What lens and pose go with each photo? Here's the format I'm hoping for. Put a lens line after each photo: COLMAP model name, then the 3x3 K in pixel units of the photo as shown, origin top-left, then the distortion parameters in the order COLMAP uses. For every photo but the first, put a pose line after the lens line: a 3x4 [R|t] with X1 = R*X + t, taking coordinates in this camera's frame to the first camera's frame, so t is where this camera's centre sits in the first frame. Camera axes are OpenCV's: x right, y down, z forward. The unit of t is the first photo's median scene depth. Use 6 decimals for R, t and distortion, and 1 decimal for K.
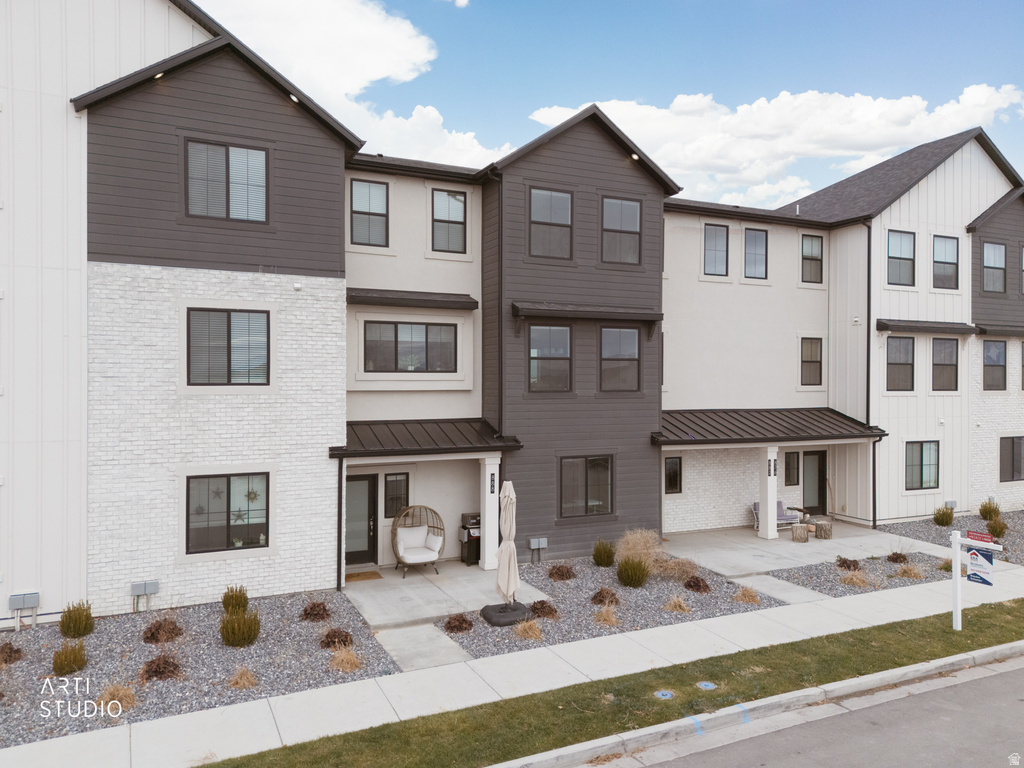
lens RADIAL K [[752.9, 0, 518.3], [0, 752.9, 384.0], [0, 0, 1]] dist [0.064493, -0.047556]
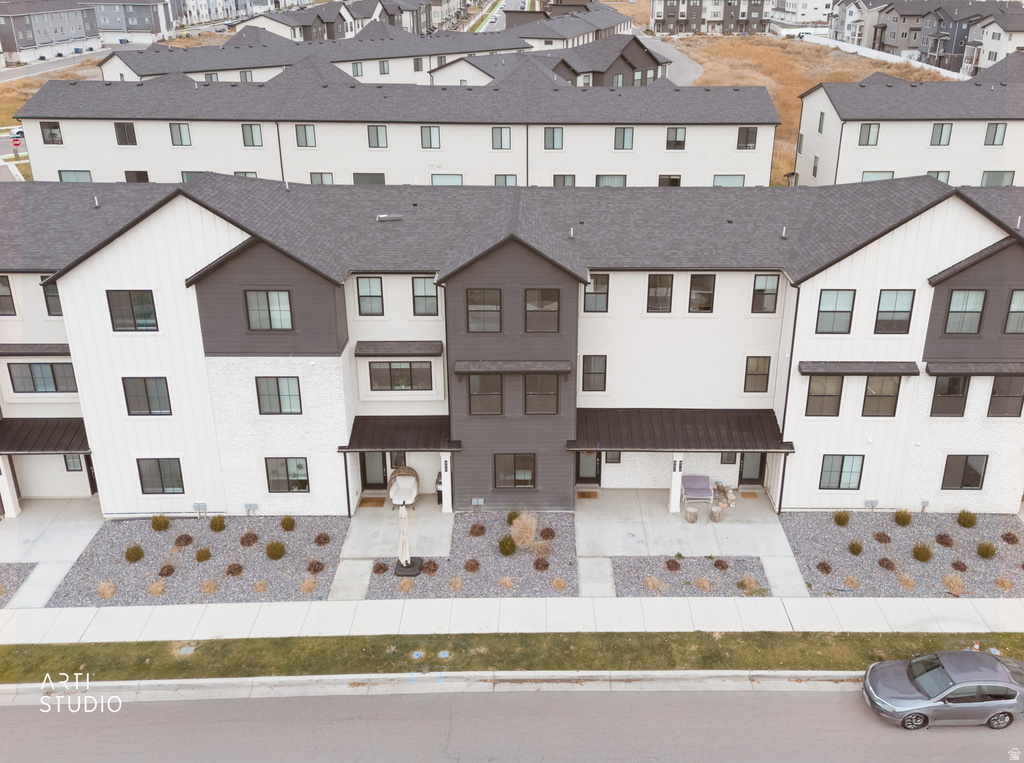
lens RADIAL K [[867.4, 0, 550.0], [0, 867.4, 290.9], [0, 0, 1]] dist [0.067717, -0.054088]
pose [[0.907708, 0.151321, -0.391368, 0.838476], [-0.006811, 0.937901, 0.346837, -0.863295], [0.419548, -0.312161, 0.852370, -0.358748]]
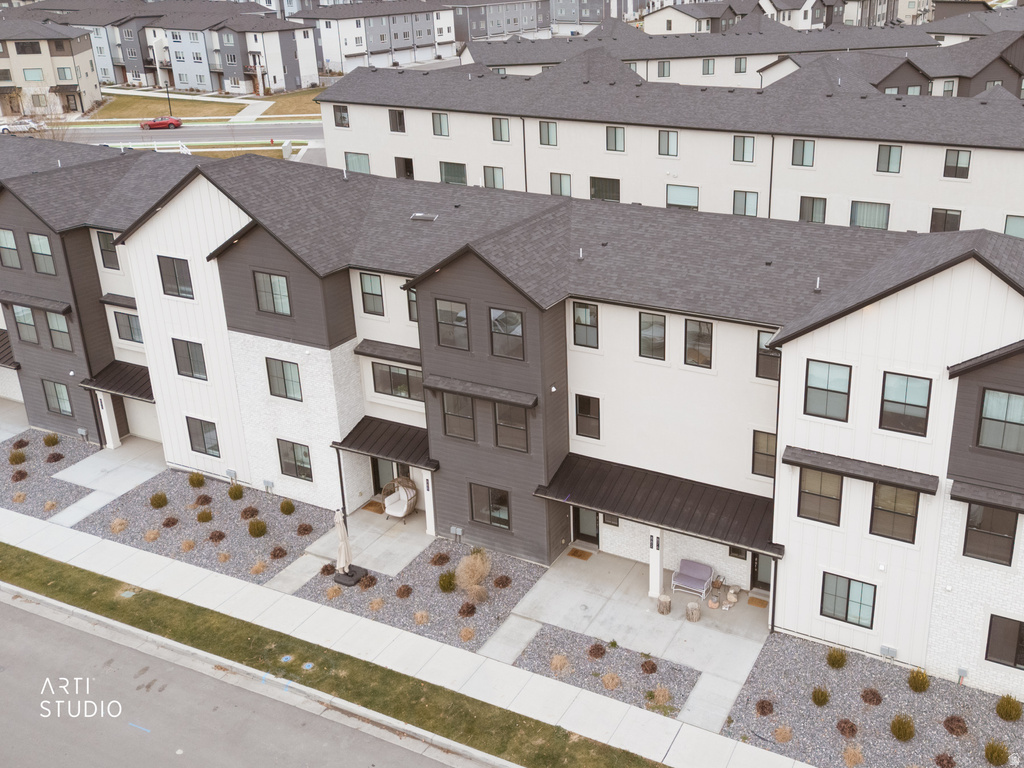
lens RADIAL K [[993.0, 0, 618.1], [0, 993.0, 319.6], [0, 0, 1]] dist [0.052549, 0.000000]
pose [[0.627742, 0.264857, -0.731978, 1.580962], [0.006812, 0.938430, 0.345401, -0.864508], [0.778392, -0.221809, 0.587288, 0.213700]]
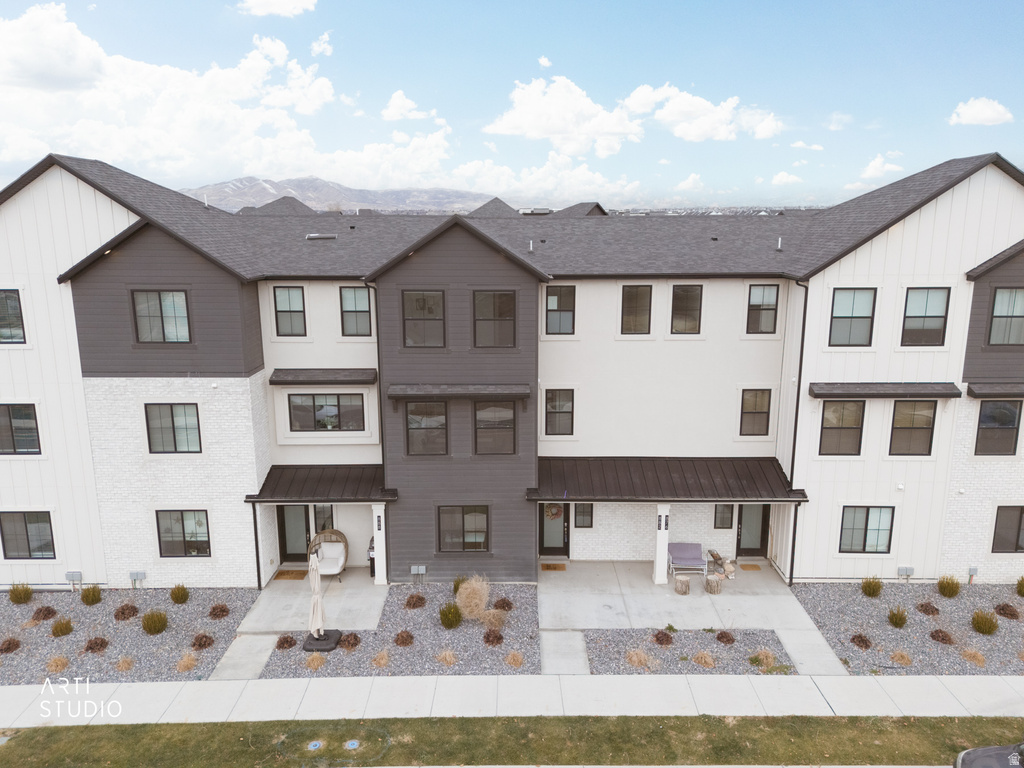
lens RADIAL K [[752.9, 0, 517.6], [0, 752.9, 385.7], [0, 0, 1]] dist [0.064493, -0.047556]
pose [[0.903329, 0.086531, -0.420130, 0.717359], [0.002378, 0.978417, 0.206629, -0.372009], [0.428942, -0.187653, 0.883626, -0.000806]]
